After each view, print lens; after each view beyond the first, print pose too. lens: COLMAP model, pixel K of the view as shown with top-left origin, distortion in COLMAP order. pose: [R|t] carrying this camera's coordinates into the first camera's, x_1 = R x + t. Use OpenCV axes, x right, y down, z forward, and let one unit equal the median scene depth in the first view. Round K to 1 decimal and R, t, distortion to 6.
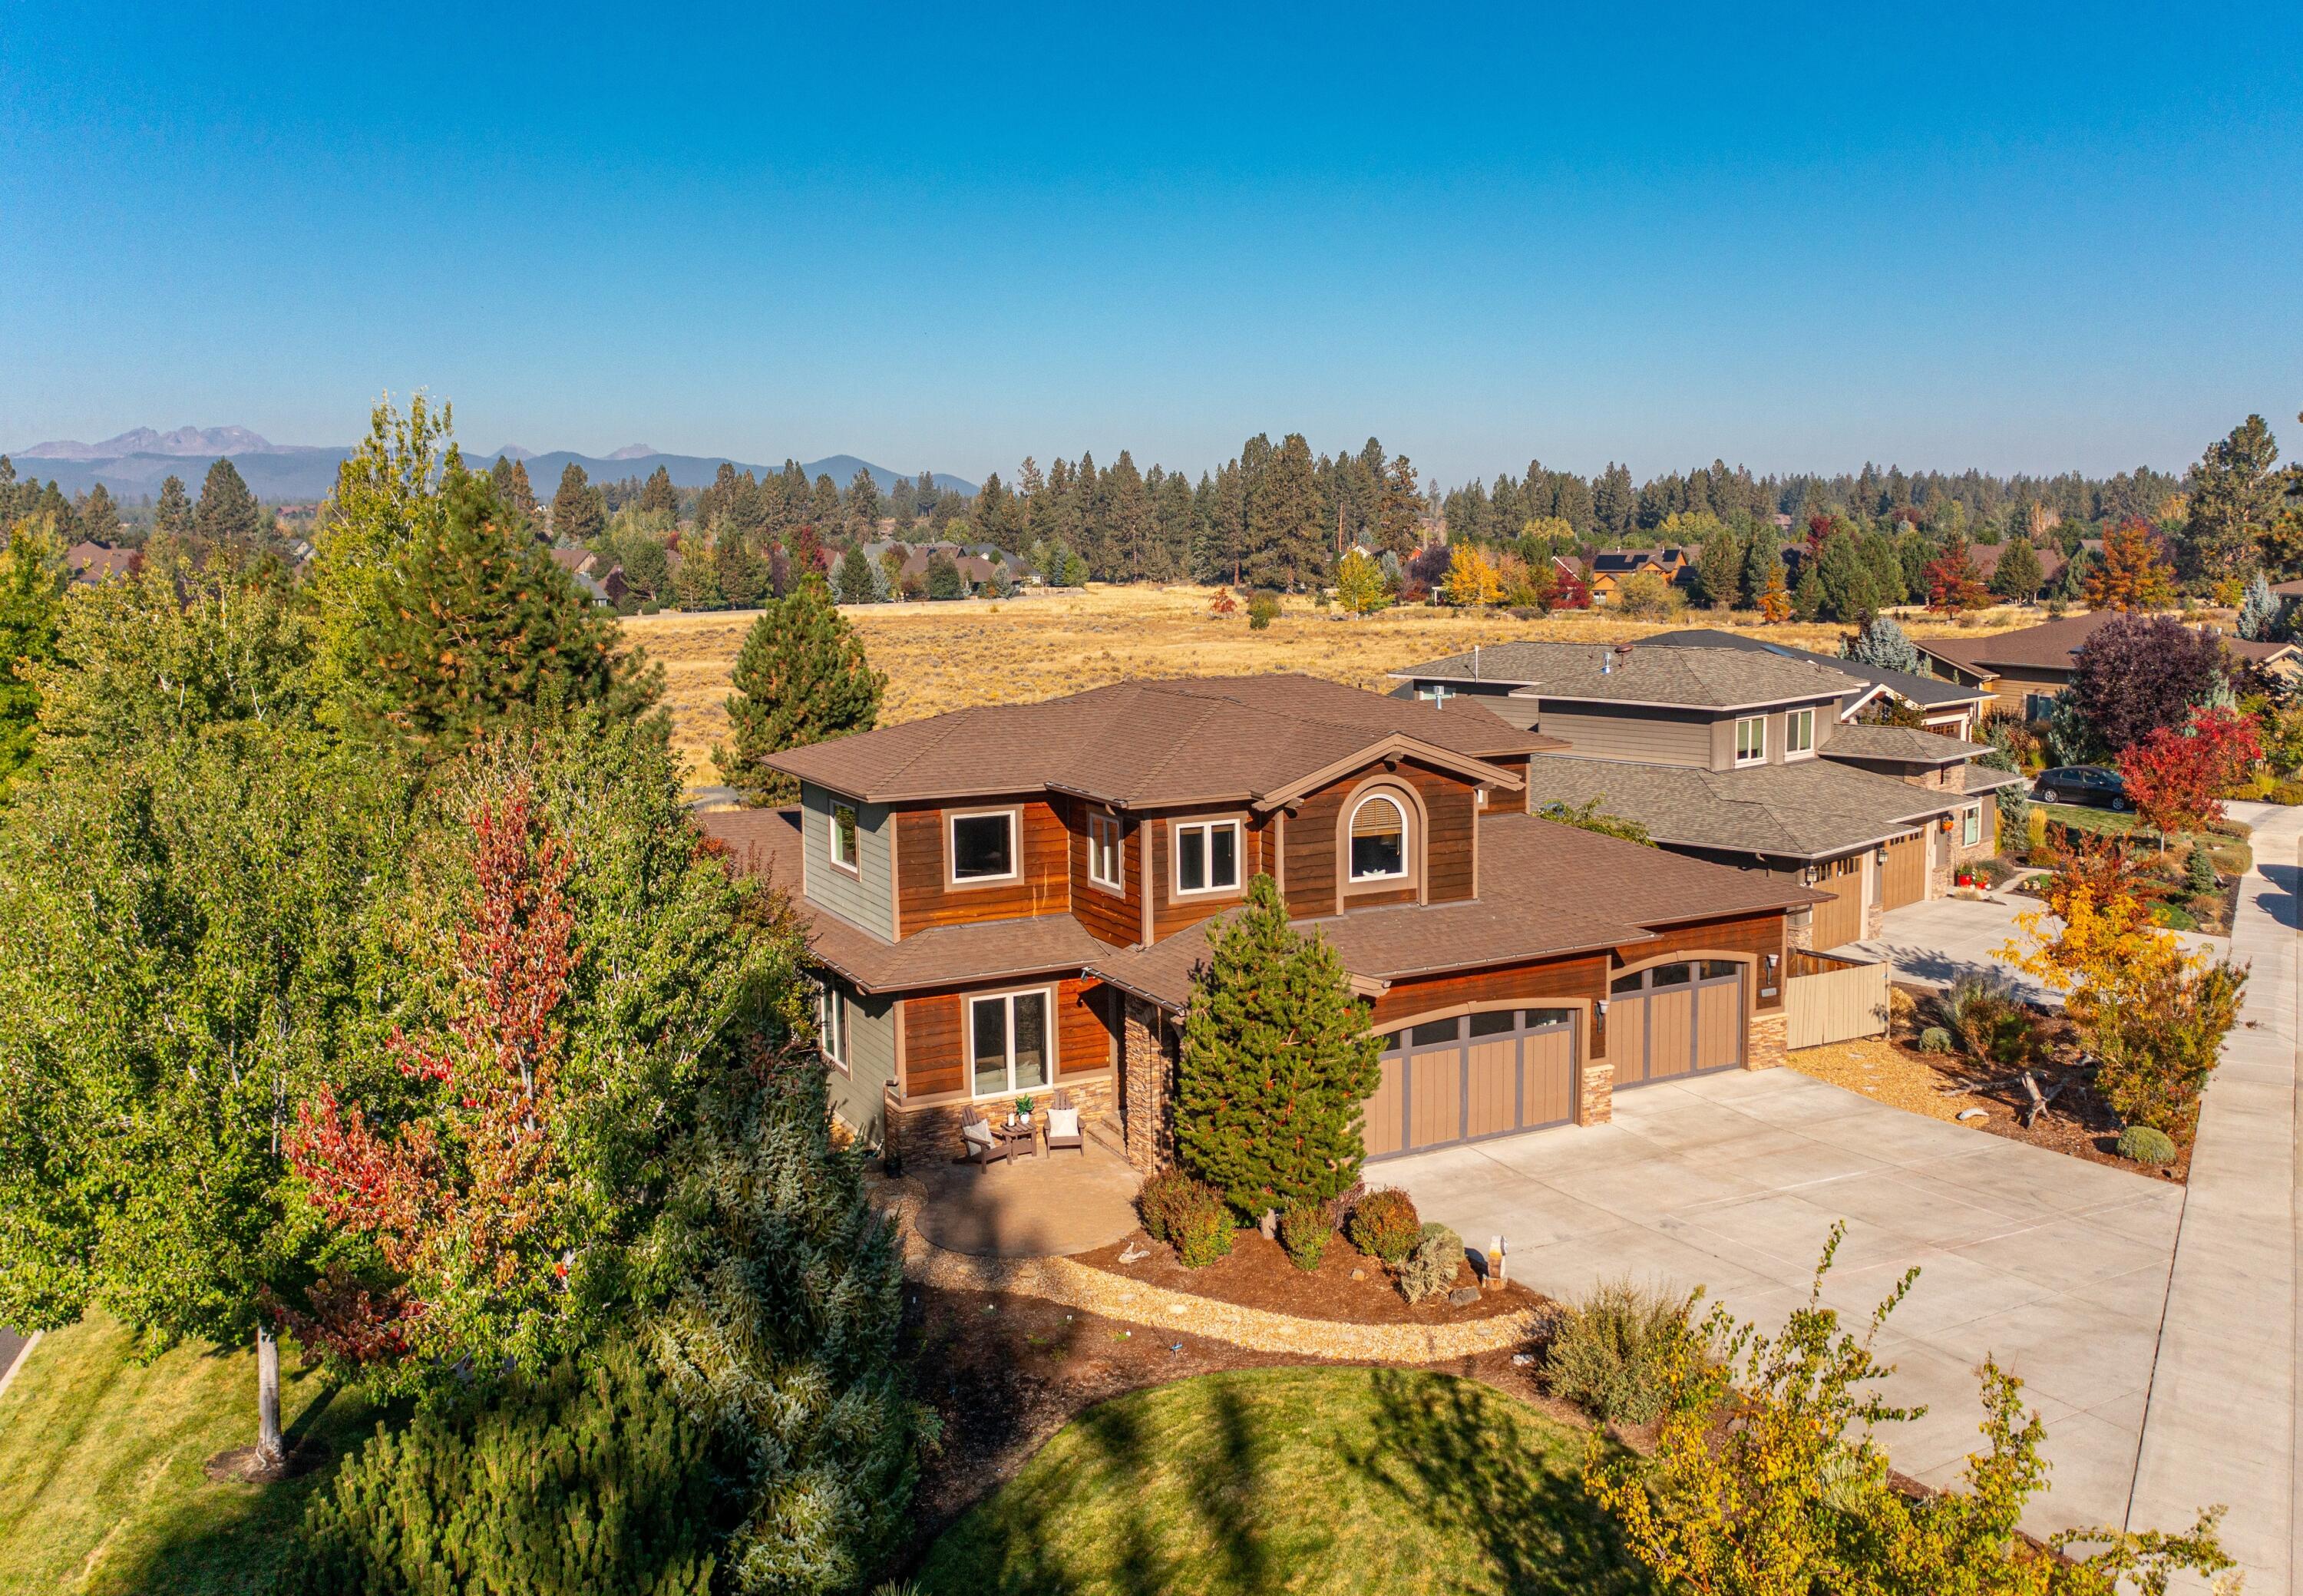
lens RADIAL K [[1956.3, 0, 1231.5], [0, 1956.3, 799.1], [0, 0, 1]] dist [-0.007281, -0.000101]
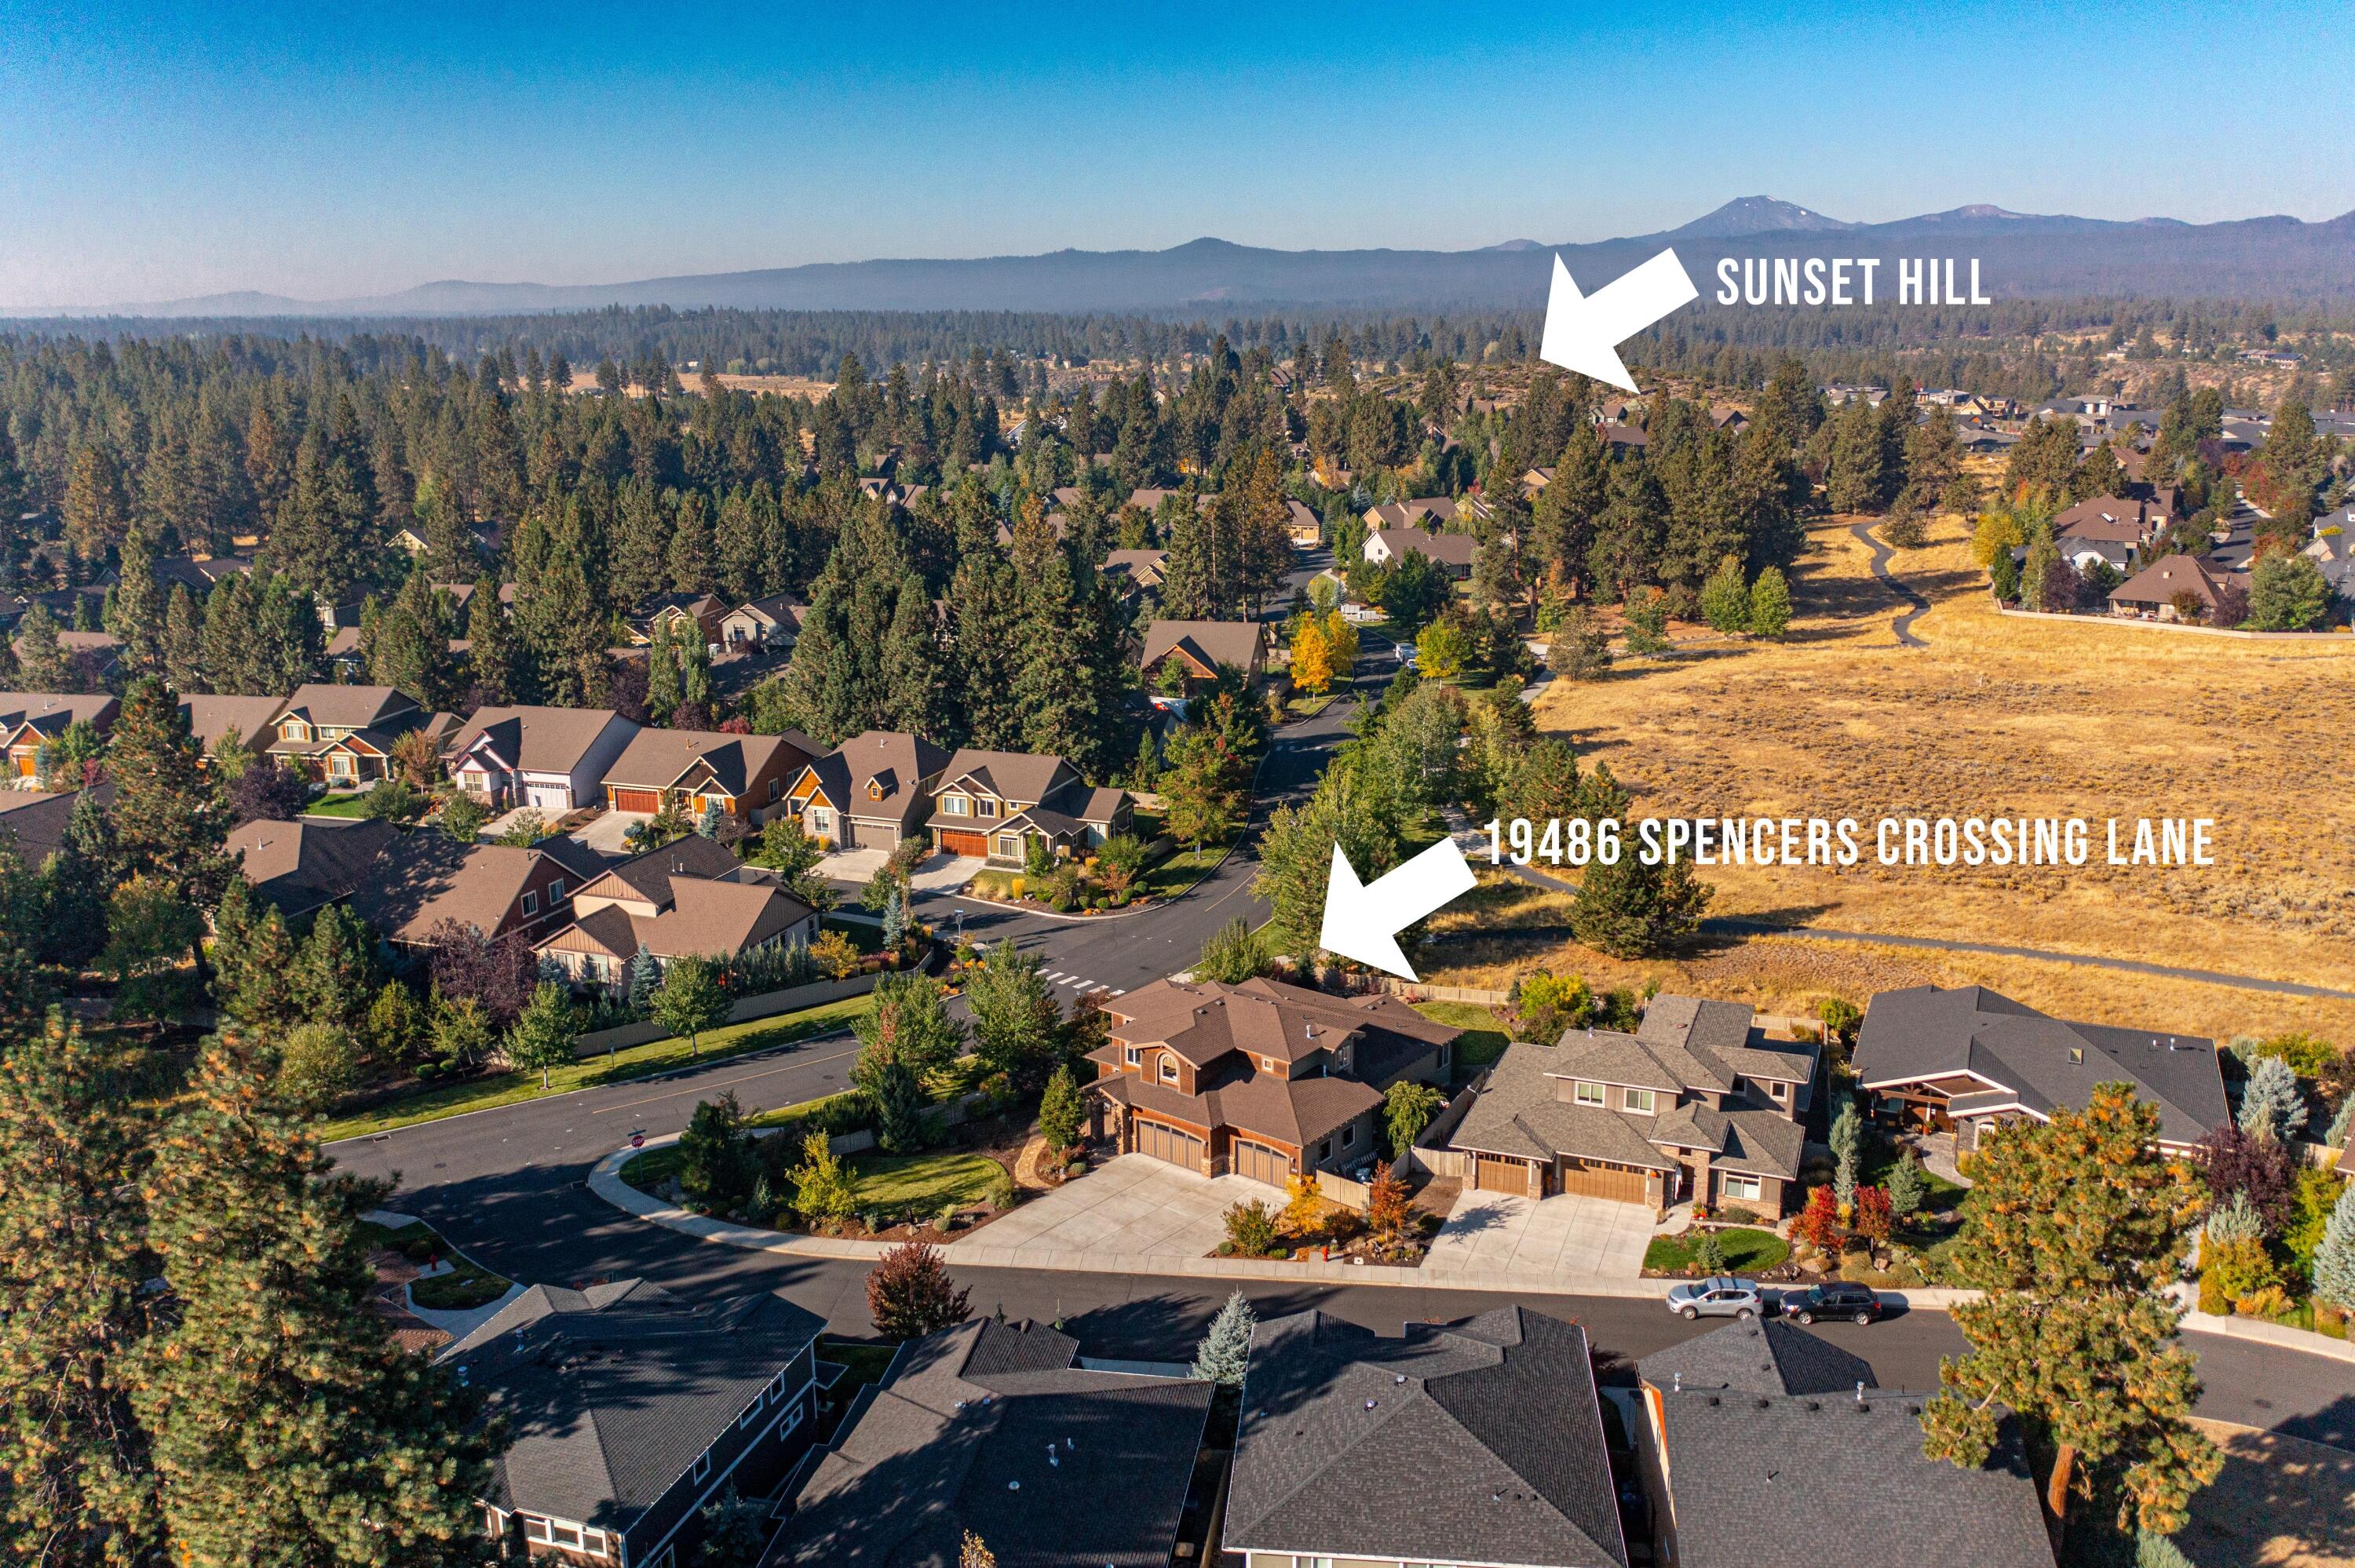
lens RADIAL K [[1863.4, 0, 1178.6], [0, 1863.4, 808.9], [0, 0, 1]] dist [-0.010017, 0.002249]
pose [[0.378372, 0.241255, -0.893661, 1.709466], [-0.113314, 0.970249, 0.213954, -0.662870], [0.918692, 0.020310, 0.394453, -0.159506]]
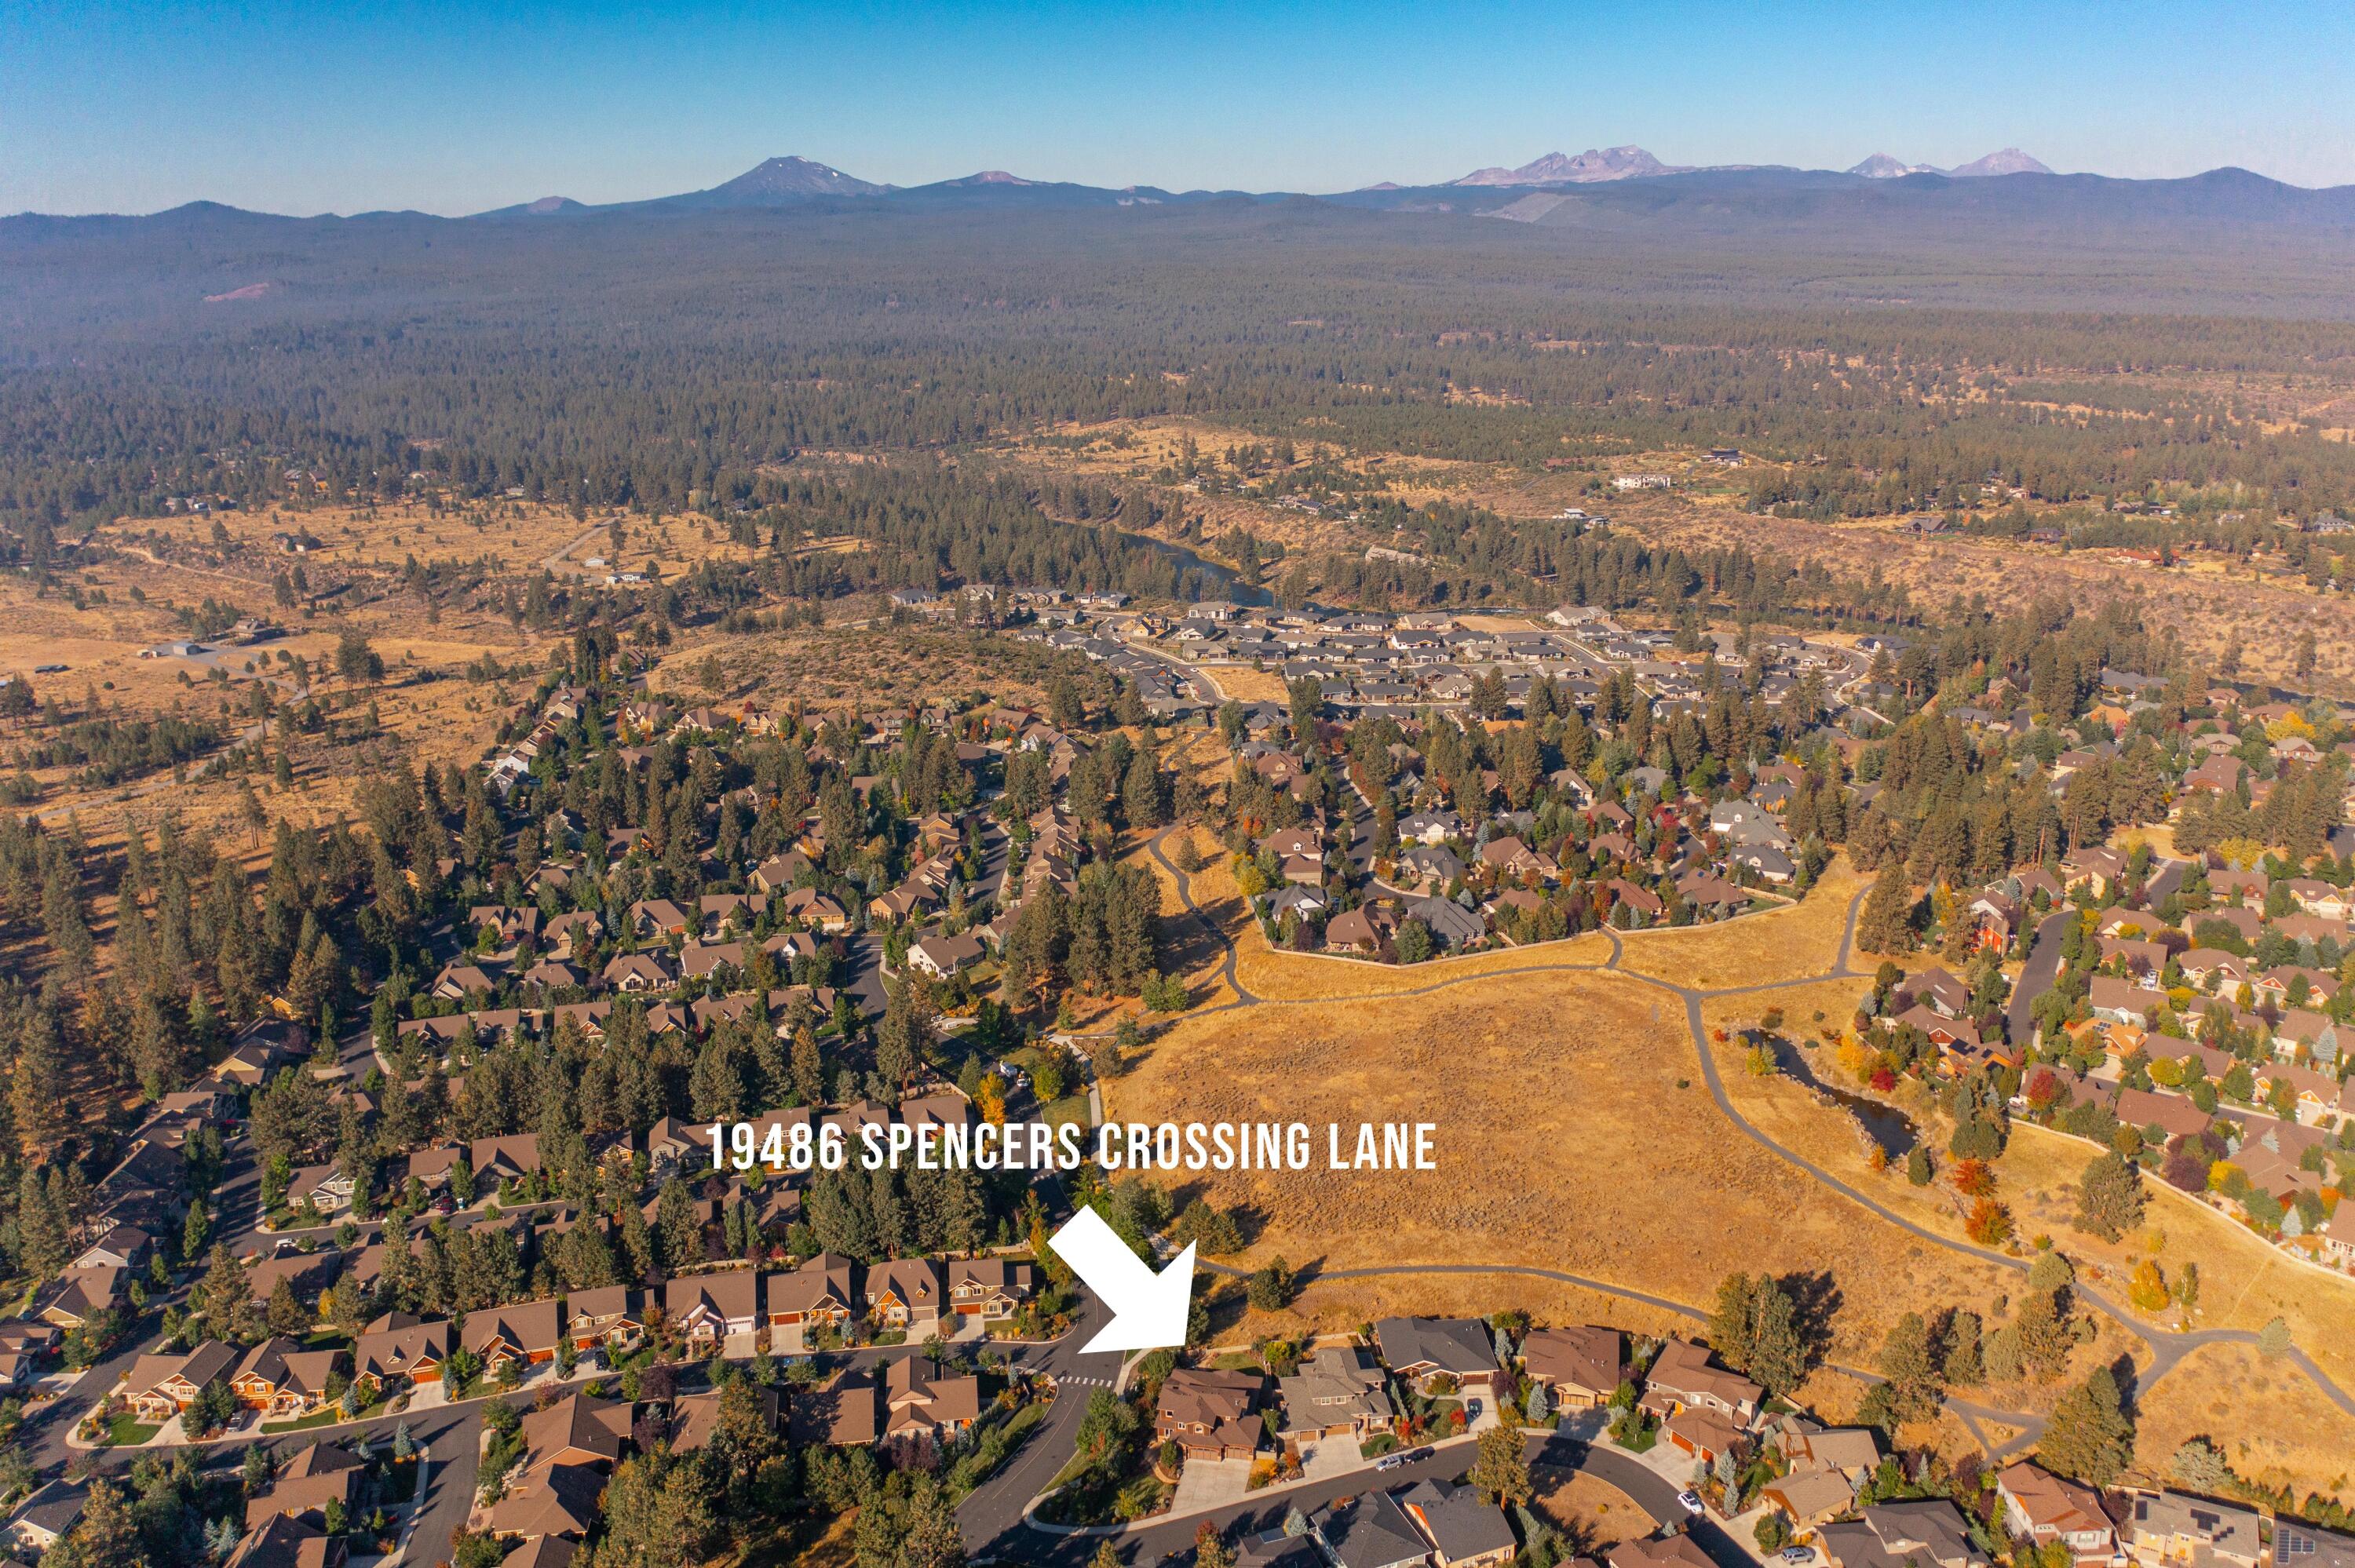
lens RADIAL K [[1863.4, 0, 1178.6], [0, 1863.4, 808.9], [0, 0, 1]] dist [-0.010017, 0.002249]
pose [[0.768072, 0.183237, -0.613588, 3.247154], [-0.078155, 0.977847, 0.194184, -3.105885], [0.635577, -0.101193, 0.765377, -3.851503]]
